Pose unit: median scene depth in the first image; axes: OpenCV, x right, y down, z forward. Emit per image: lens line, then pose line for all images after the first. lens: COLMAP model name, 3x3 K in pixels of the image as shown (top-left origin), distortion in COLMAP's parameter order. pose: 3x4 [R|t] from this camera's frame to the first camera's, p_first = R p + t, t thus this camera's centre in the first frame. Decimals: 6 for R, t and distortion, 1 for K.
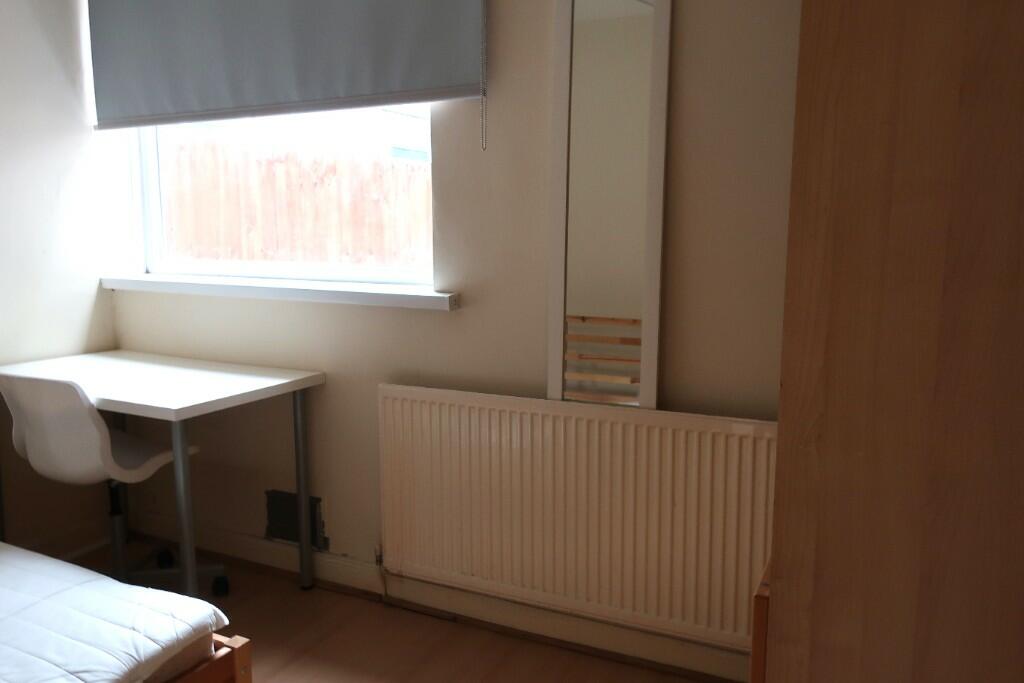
lens RADIAL K [[819.6, 0, 512.0], [0, 819.6, 341.5], [0, 0, 1]] dist [-0.004509, -0.000810]
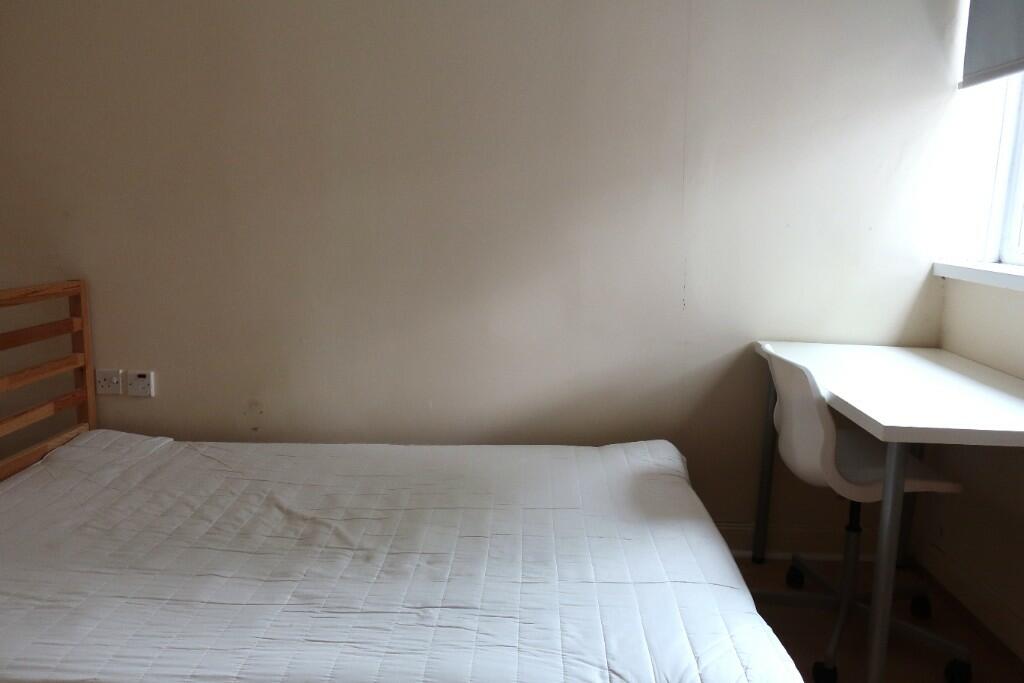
lens RADIAL K [[819.6, 0, 512.0], [0, 819.6, 341.5], [0, 0, 1]] dist [-0.004509, -0.000810]
pose [[0.431151, 0.157506, -0.888426, 0.084274], [-0.155171, 0.982919, 0.098955, -0.013100], [0.888837, 0.095193, 0.448227, 0.234988]]
